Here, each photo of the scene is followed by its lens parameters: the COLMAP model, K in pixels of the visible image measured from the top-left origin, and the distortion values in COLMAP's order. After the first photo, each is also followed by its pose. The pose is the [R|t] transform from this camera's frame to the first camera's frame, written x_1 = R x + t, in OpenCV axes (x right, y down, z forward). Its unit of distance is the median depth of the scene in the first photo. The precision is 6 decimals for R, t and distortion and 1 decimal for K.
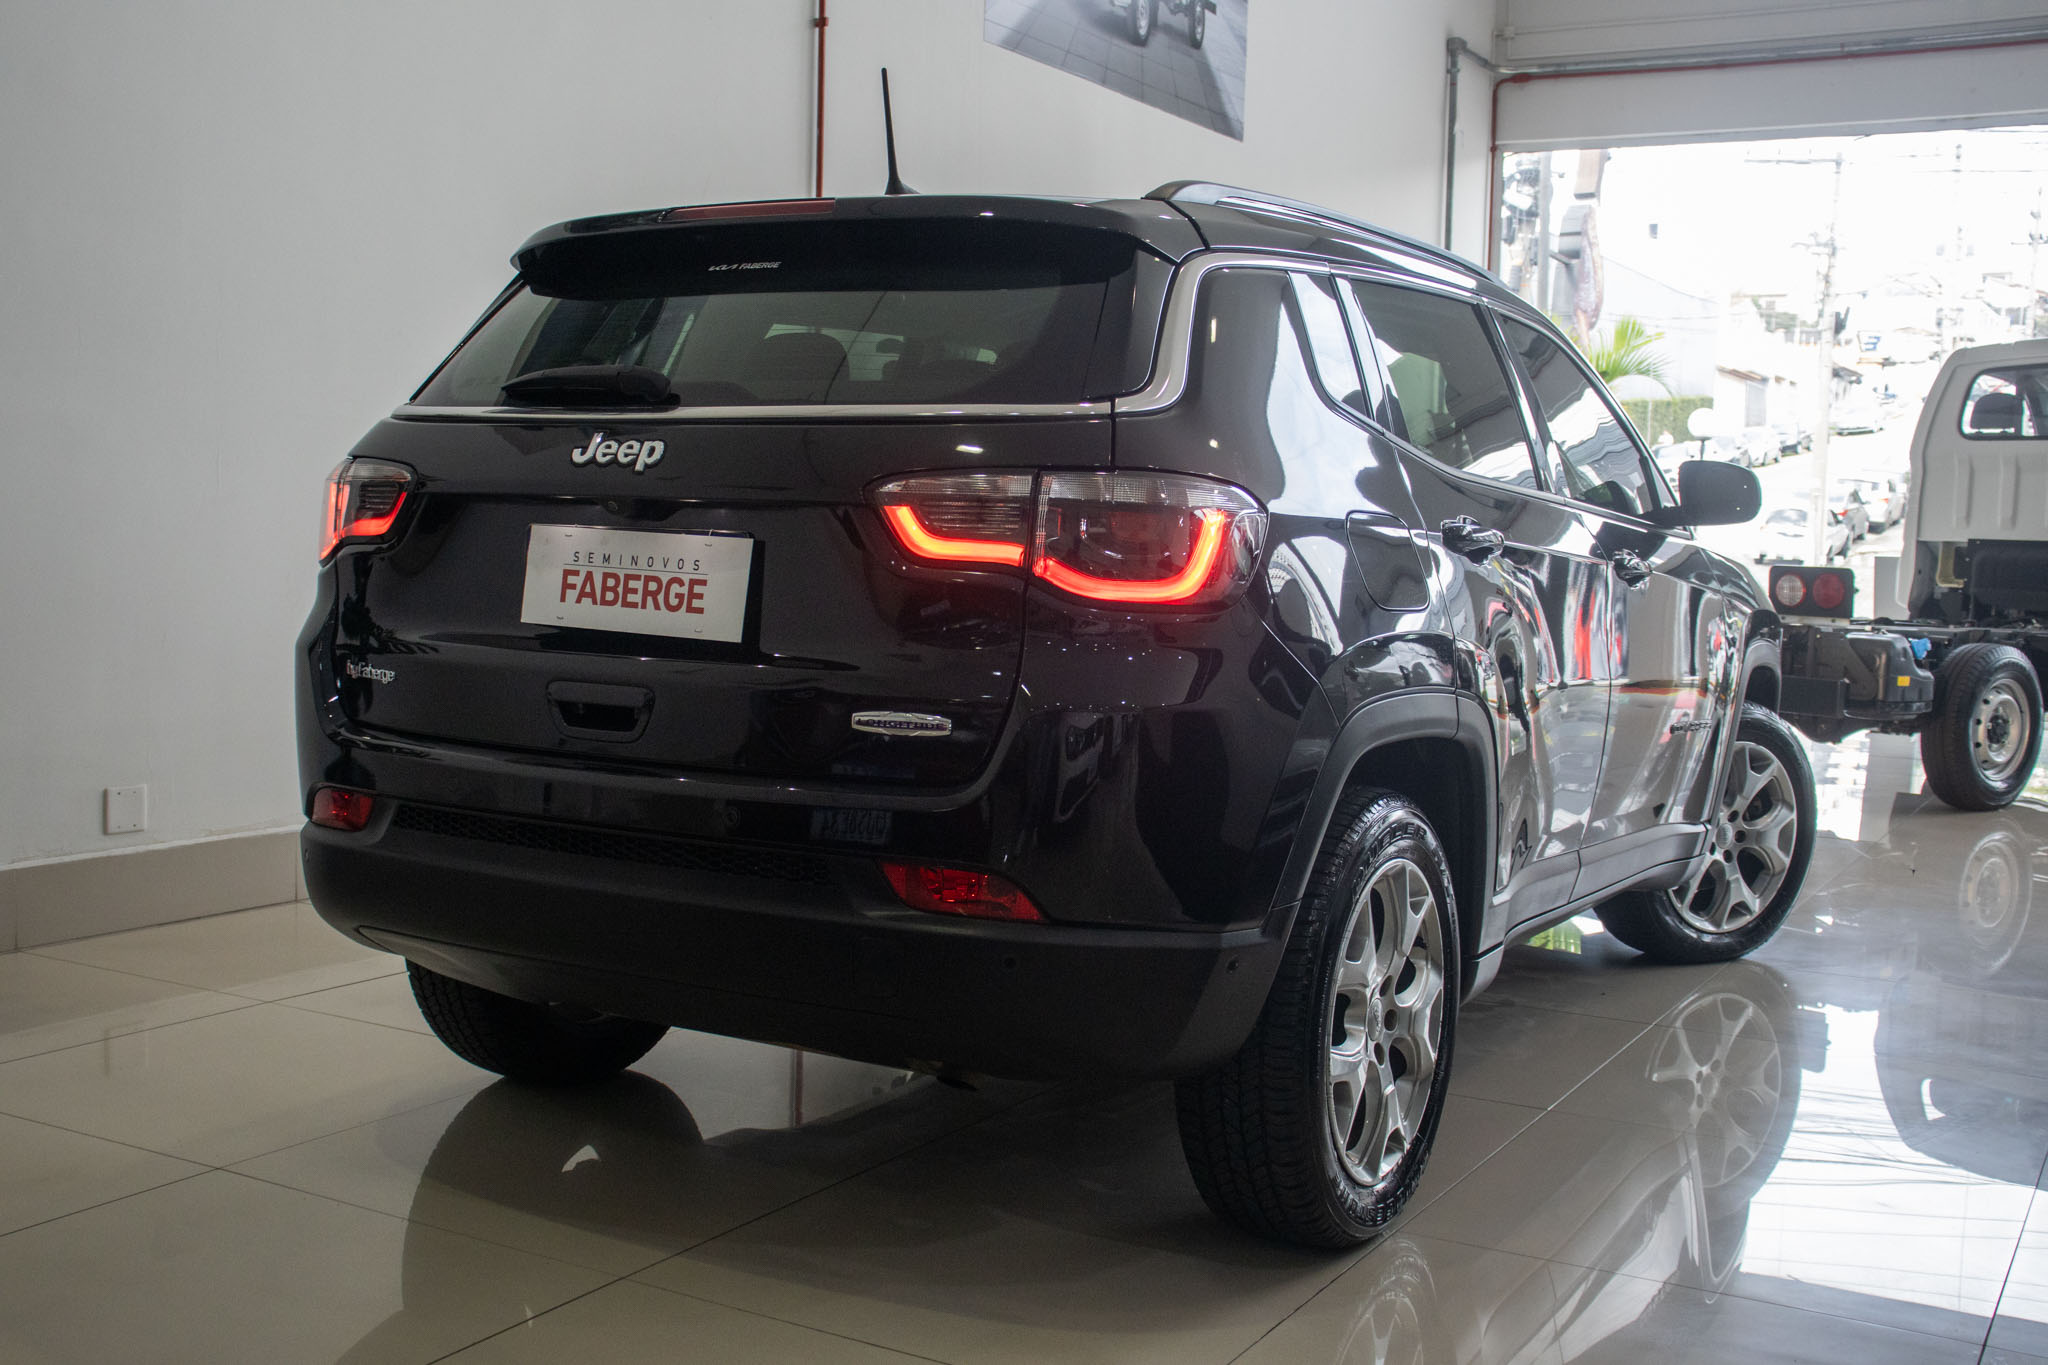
lens RADIAL K [[2149.5, 0, 1024.0], [0, 2149.5, 682.5], [0, 0, 1]] dist [-0.039906, 0.000377]
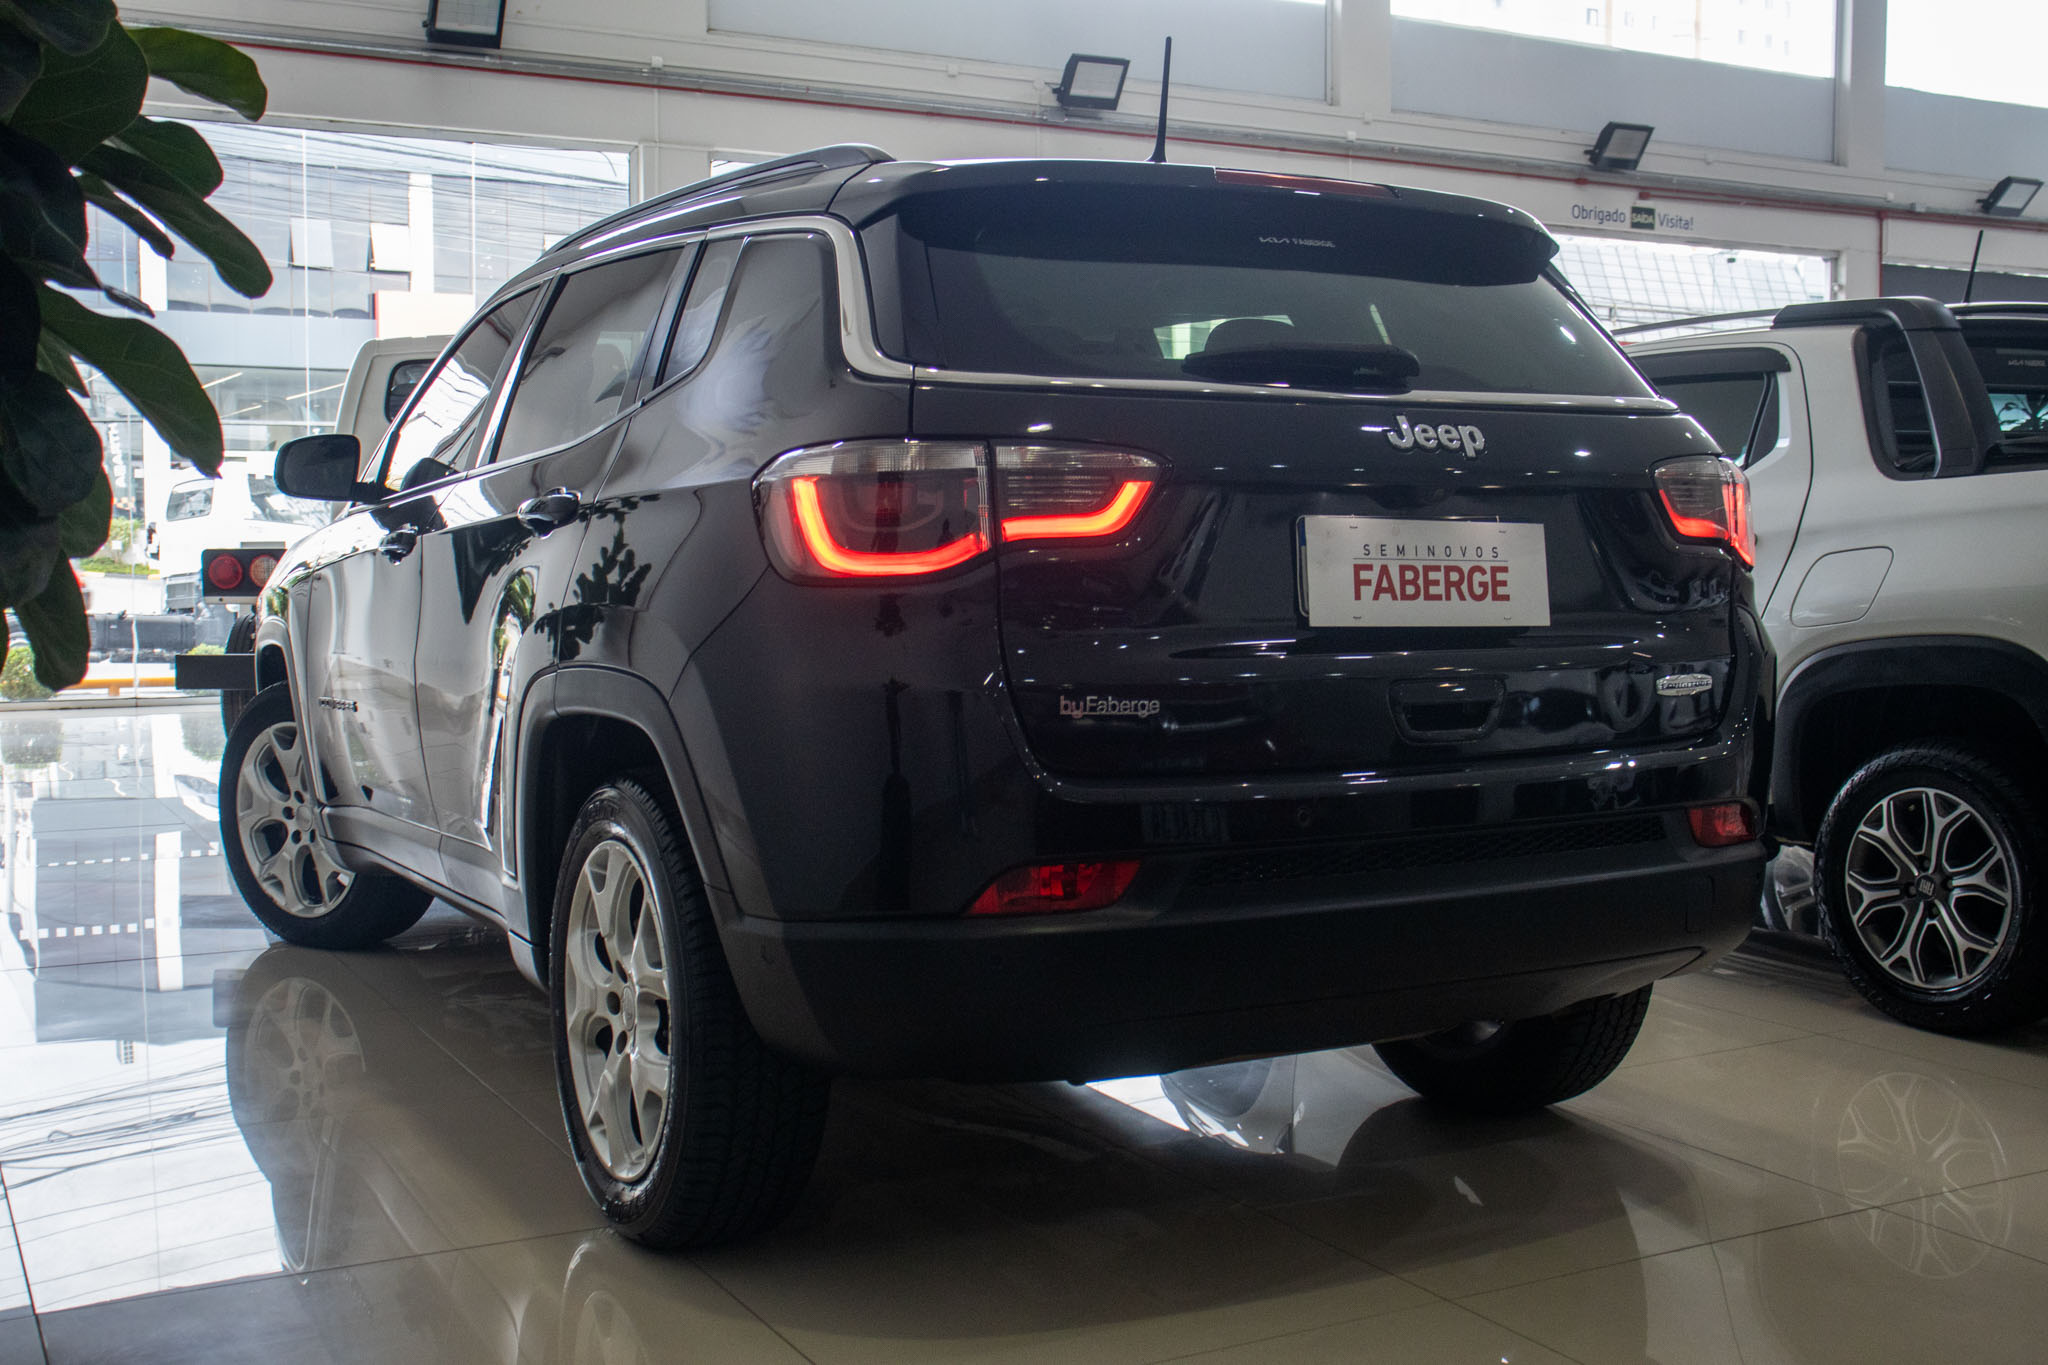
lens RADIAL K [[2149.5, 0, 1024.0], [0, 2149.5, 682.5], [0, 0, 1]] dist [-0.039906, 0.000377]
pose [[0.518644, -0.087114, 0.850541, -1.093751], [0.082713, 0.995242, 0.051498, -0.062834], [-0.850980, 0.043642, 0.523381, 0.659239]]
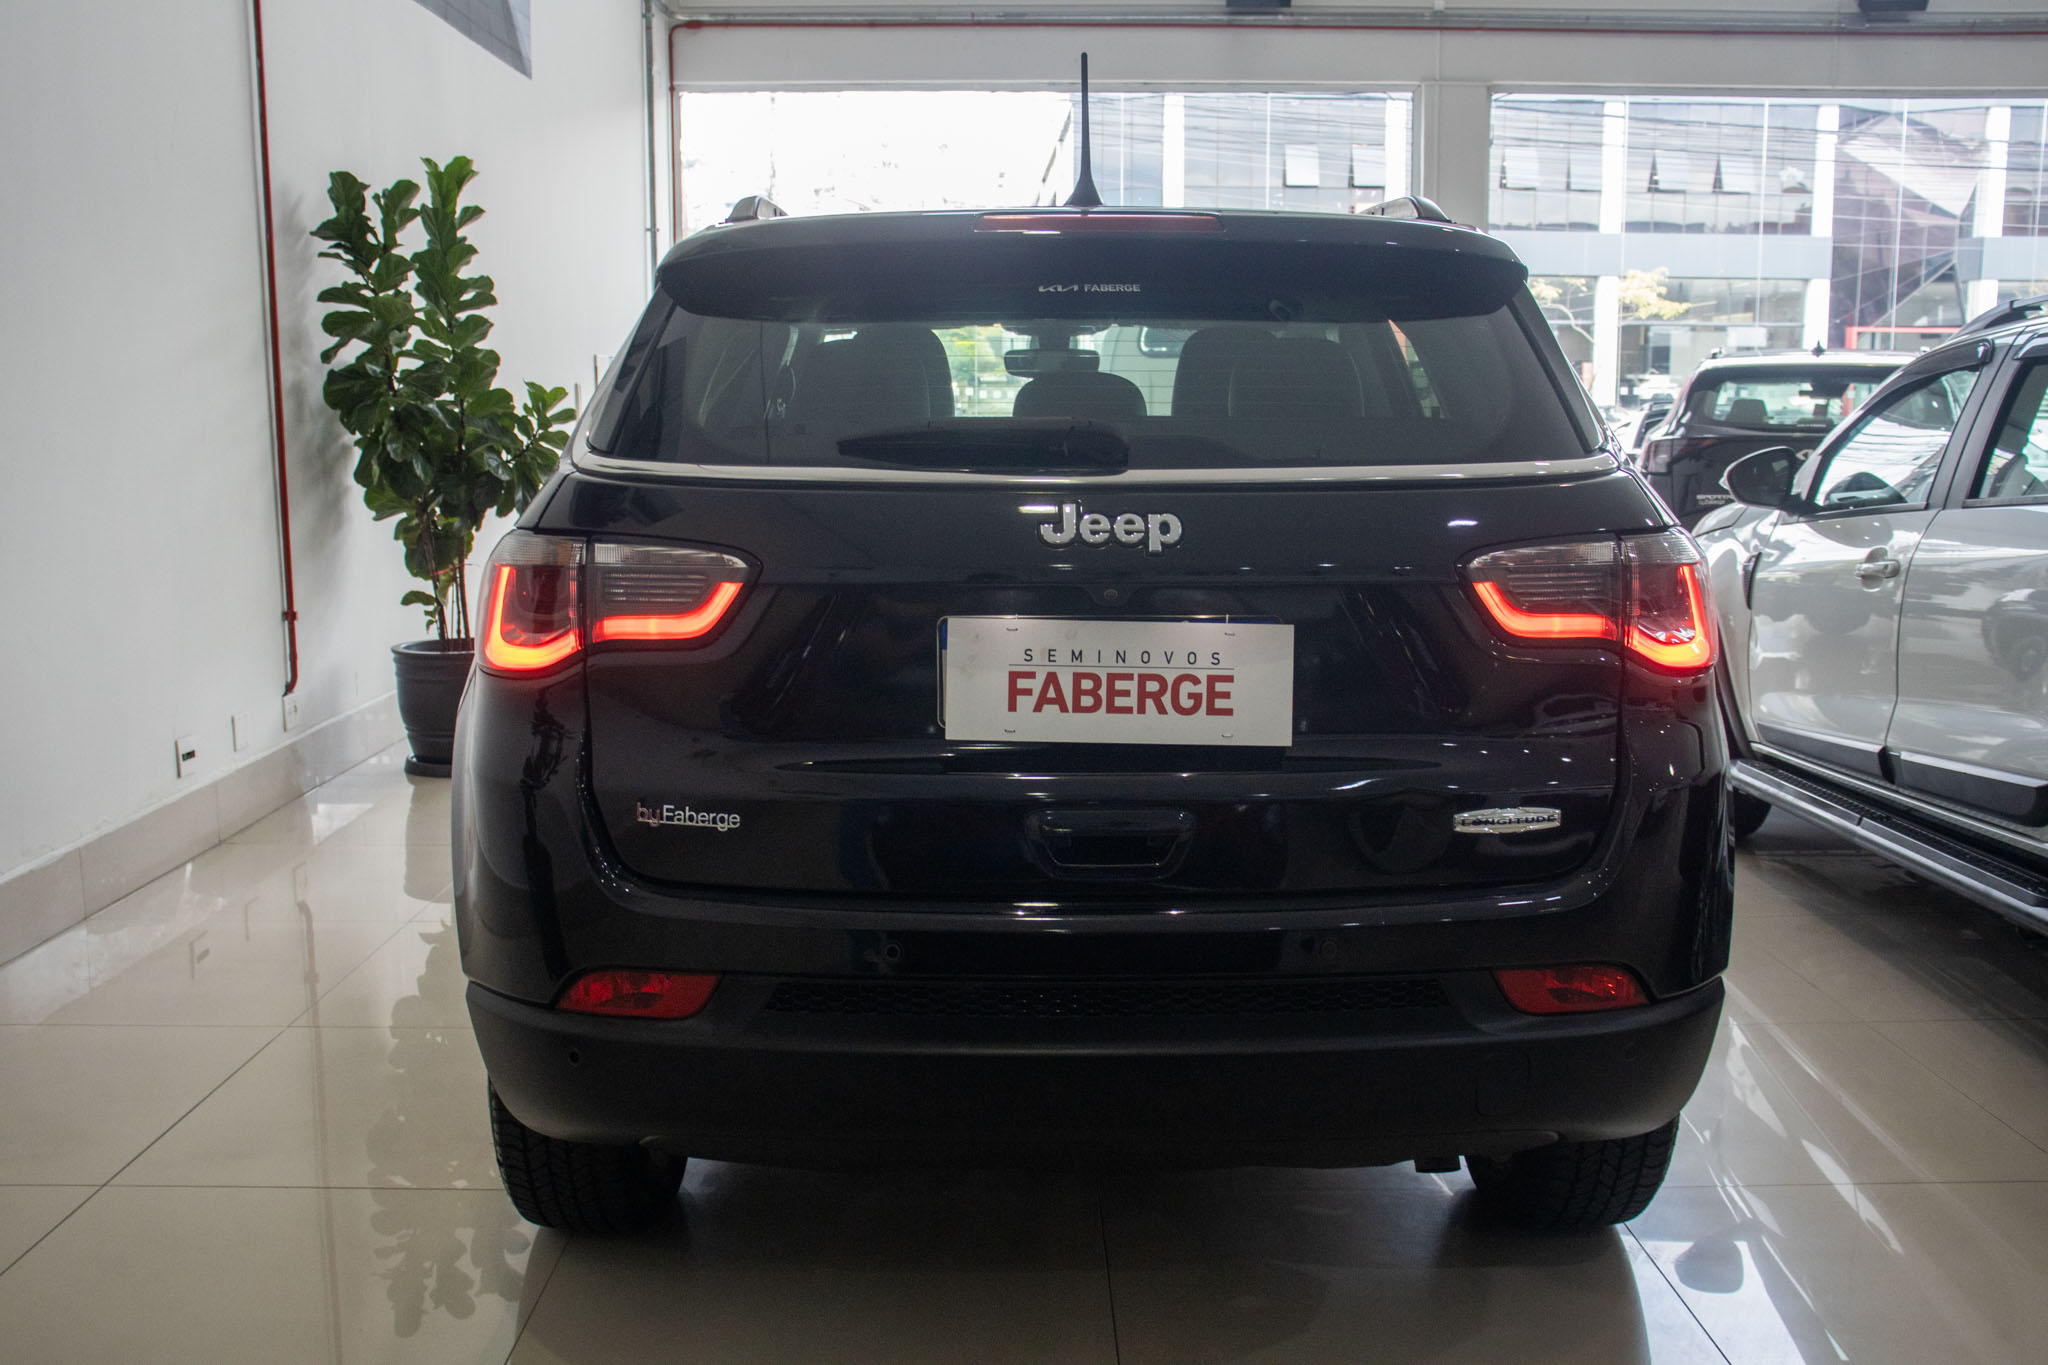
lens RADIAL K [[1884.2, 0, 1024.0], [0, 1884.2, 682.5], [0, 0, 1]] dist [-0.138128, 0.168215]
pose [[0.862070, -0.101890, 0.496441, -0.577863], [0.064504, 0.993674, 0.091930, -0.116517], [-0.502667, -0.047228, 0.863189, 0.390545]]
